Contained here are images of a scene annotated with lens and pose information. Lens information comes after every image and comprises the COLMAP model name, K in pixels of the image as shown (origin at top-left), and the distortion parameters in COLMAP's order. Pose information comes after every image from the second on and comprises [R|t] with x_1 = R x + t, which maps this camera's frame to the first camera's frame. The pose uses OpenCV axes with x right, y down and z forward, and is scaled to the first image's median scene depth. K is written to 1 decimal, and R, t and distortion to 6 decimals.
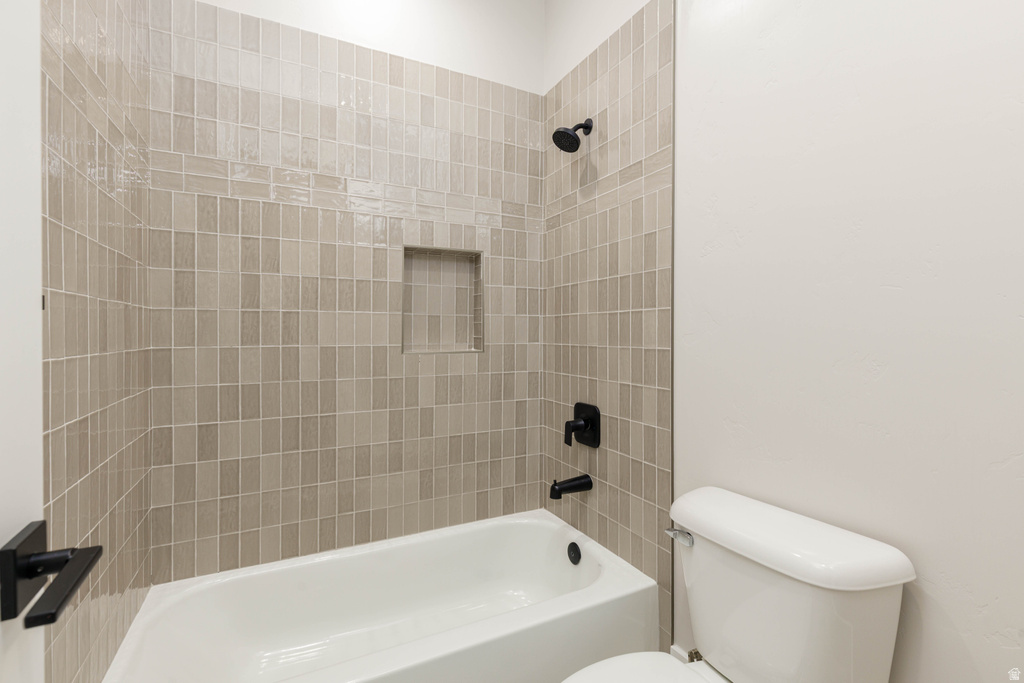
lens RADIAL K [[452.1, 0, 513.0], [0, 452.1, 334.8], [0, 0, 1]] dist [0.009290, -0.000199]
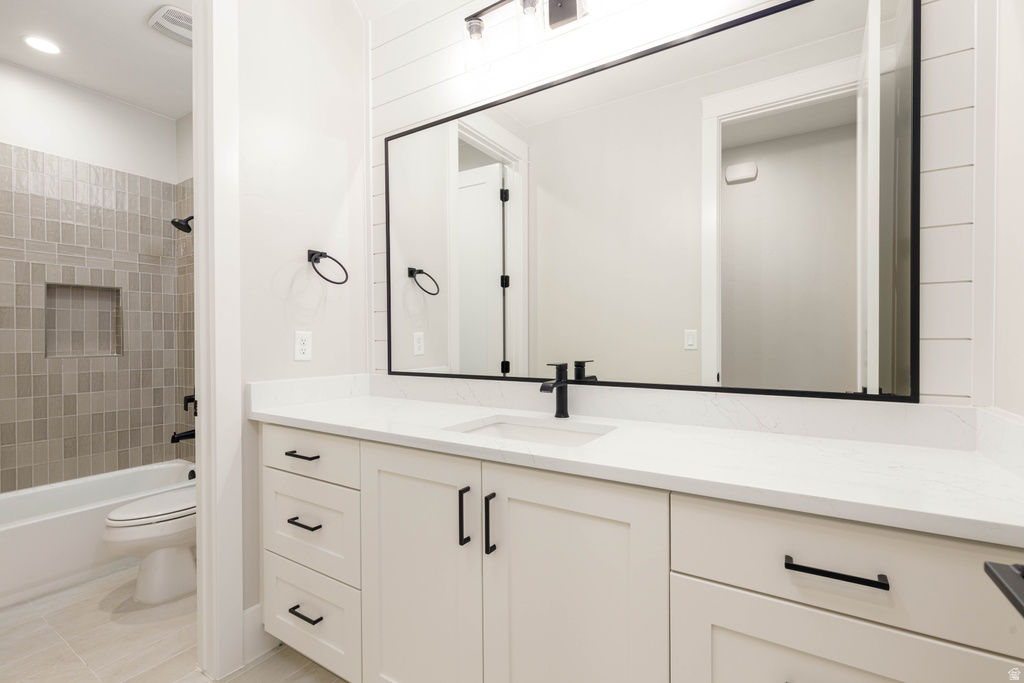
lens RADIAL K [[458.3, 0, 516.0], [0, 458.3, 342.9], [0, 0, 1]] dist [0.008037, -0.001250]
pose [[0.861266, -0.009815, 0.508060, 0.283403], [0.007085, 0.999948, 0.007306, -0.006404], [-0.508106, -0.002692, 0.861291, -0.972864]]
